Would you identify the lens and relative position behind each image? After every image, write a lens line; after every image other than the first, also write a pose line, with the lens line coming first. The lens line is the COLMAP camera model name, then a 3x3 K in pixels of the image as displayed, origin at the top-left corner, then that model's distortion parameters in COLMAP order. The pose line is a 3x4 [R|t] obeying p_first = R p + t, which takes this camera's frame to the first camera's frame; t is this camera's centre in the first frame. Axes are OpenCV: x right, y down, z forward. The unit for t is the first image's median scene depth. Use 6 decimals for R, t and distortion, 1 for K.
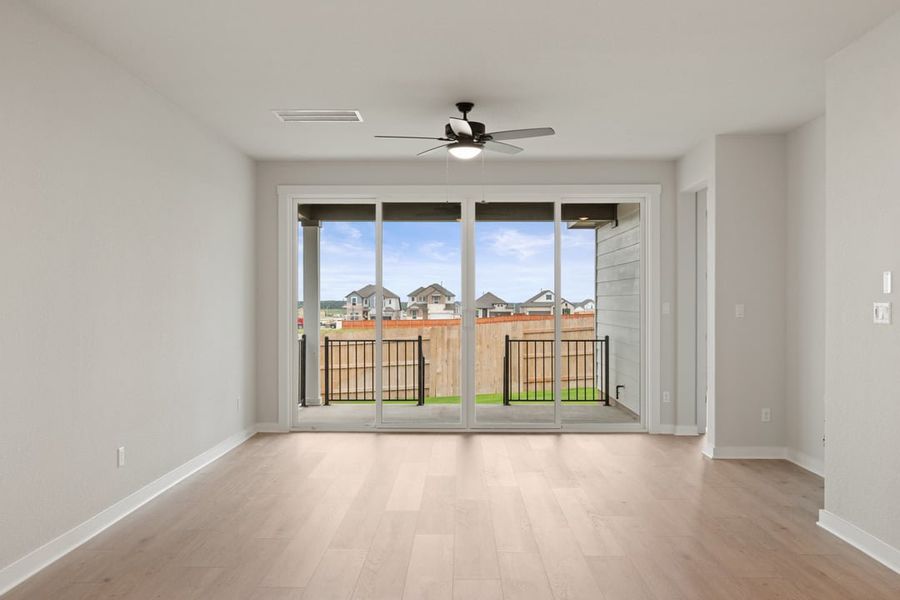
lens RADIAL K [[772.3, 0, 451.1], [0, 772.3, 303.0], [0, 0, 1]] dist [-0.011586, 0.006815]
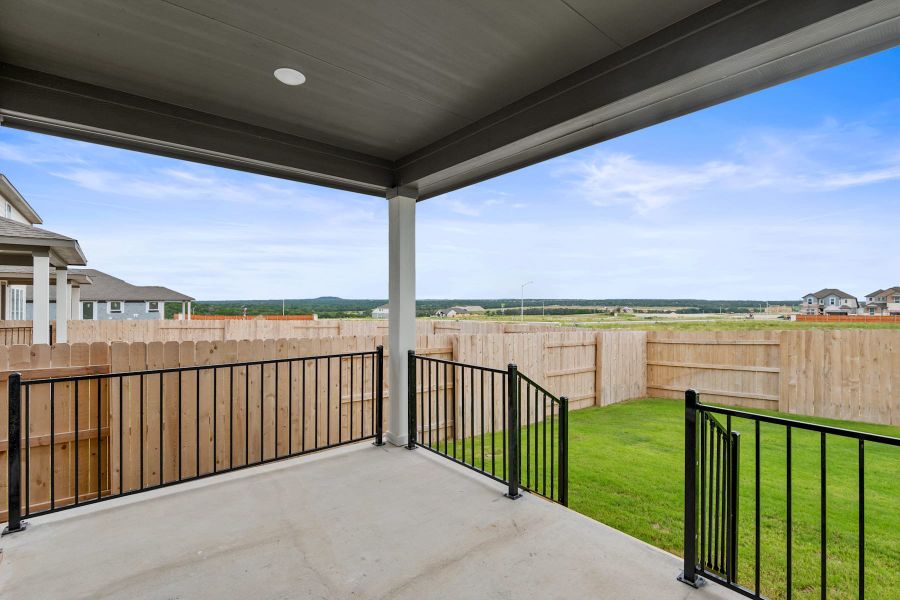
lens RADIAL K [[408.9, 0, 449.7], [0, 408.9, 300.6], [0, 0, 1]] dist [0.000913, -0.004661]
pose [[0.653802, -0.002648, -0.756661, 0.077118], [-0.000266, 0.999993, -0.003730, -0.000704], [0.756666, 0.002640, 0.653797, 0.420371]]
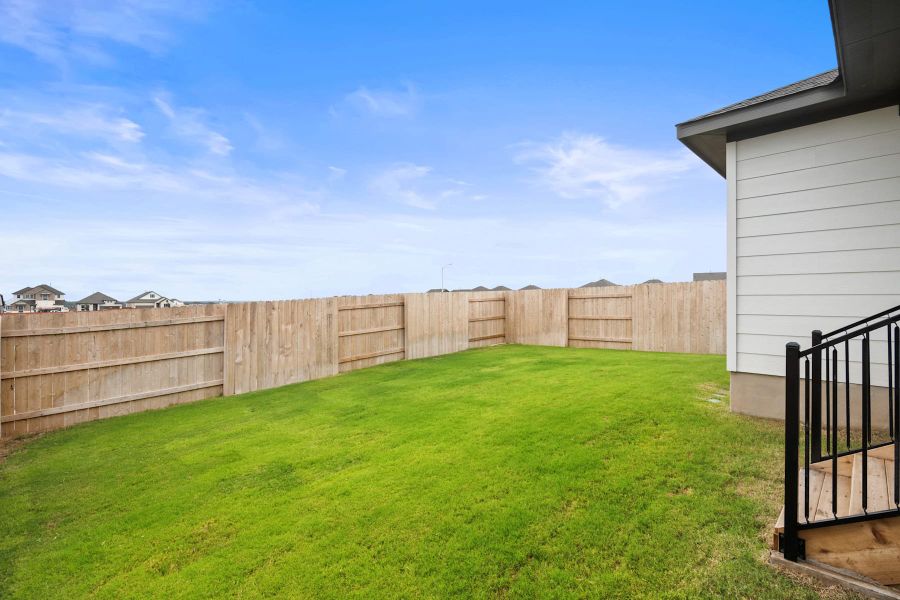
lens RADIAL K [[408.9, 0, 456.7], [0, 408.9, 300.3], [0, 0, 1]] dist [0.000913, -0.004661]
pose [[0.709722, 0.000962, 0.704481, -0.149770], [0.000016, 0.999999, -0.001382, 0.028544], [-0.704482, 0.000992, 0.709721, 0.555707]]
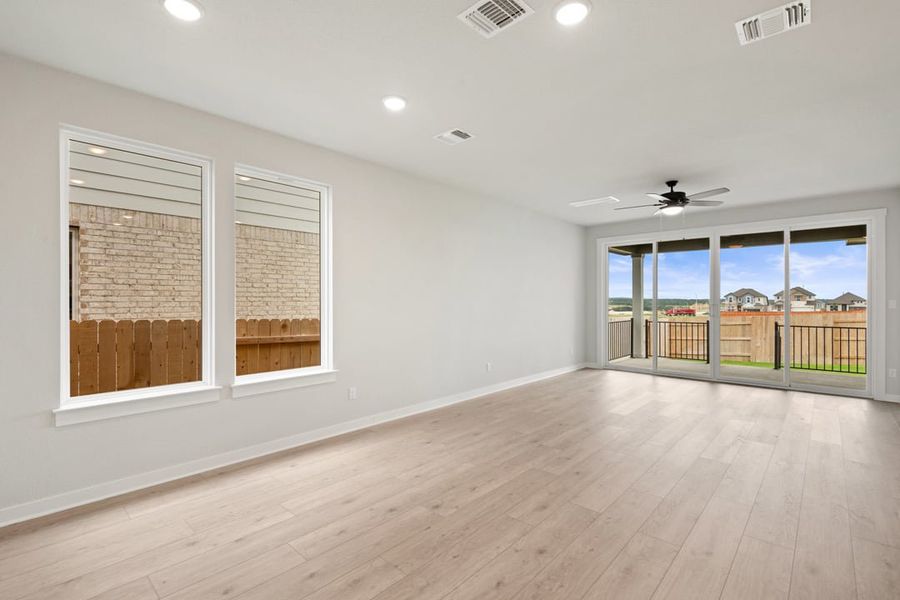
lens RADIAL K [[408.9, 0, 453.9], [0, 408.9, 303.1], [0, 0, 1]] dist [0.000913, -0.004661]
pose [[0.748519, 0.003412, -0.663105, 0.068501], [0.000731, 0.999982, 0.005971, 0.000213], [0.663113, -0.004954, 0.748503, 0.004055]]
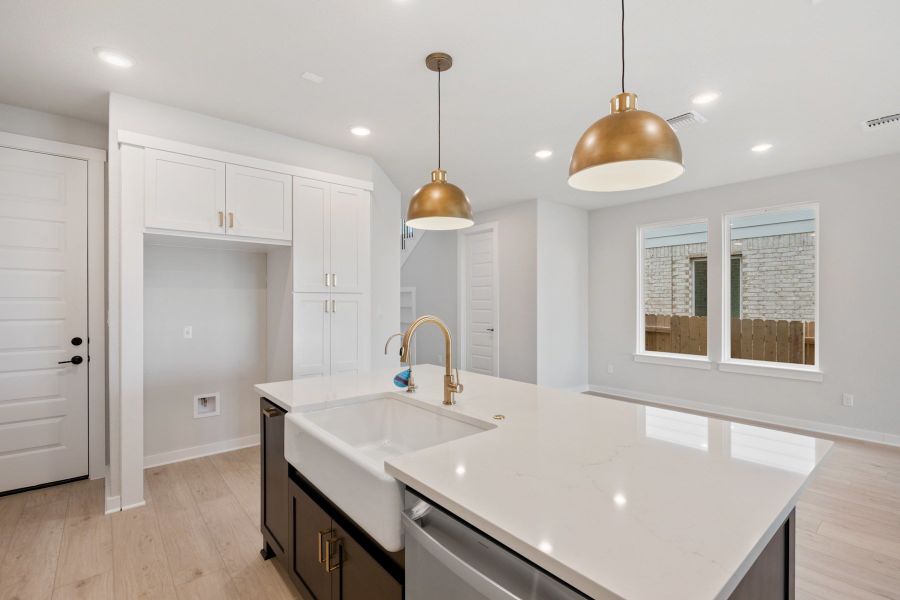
lens RADIAL K [[408.9, 0, 452.3], [0, 408.9, 302.3], [0, 0, 1]] dist [0.000913, -0.004661]
pose [[-0.745116, 0.001845, -0.666933, 0.175833], [0.001959, 0.999998, 0.000577, -0.002504], [0.666933, -0.000877, -0.745118, 0.141371]]
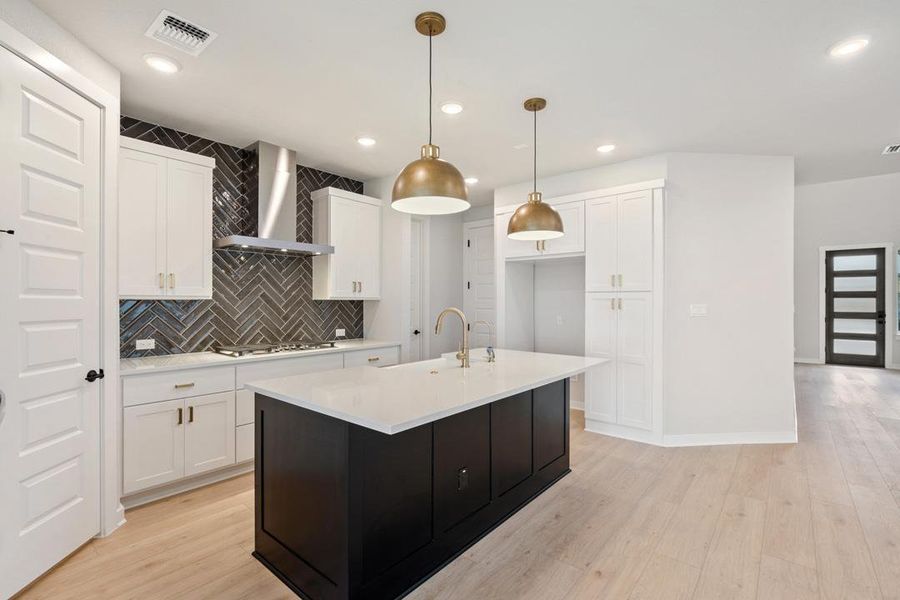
lens RADIAL K [[408.9, 0, 450.9], [0, 408.9, 296.6], [0, 0, 1]] dist [0.000913, -0.004661]
pose [[-0.779619, 0.007908, 0.626204, 0.037864], [0.000188, 0.999923, -0.012393, -0.001669], [-0.626254, -0.009544, -0.779561, 0.180610]]
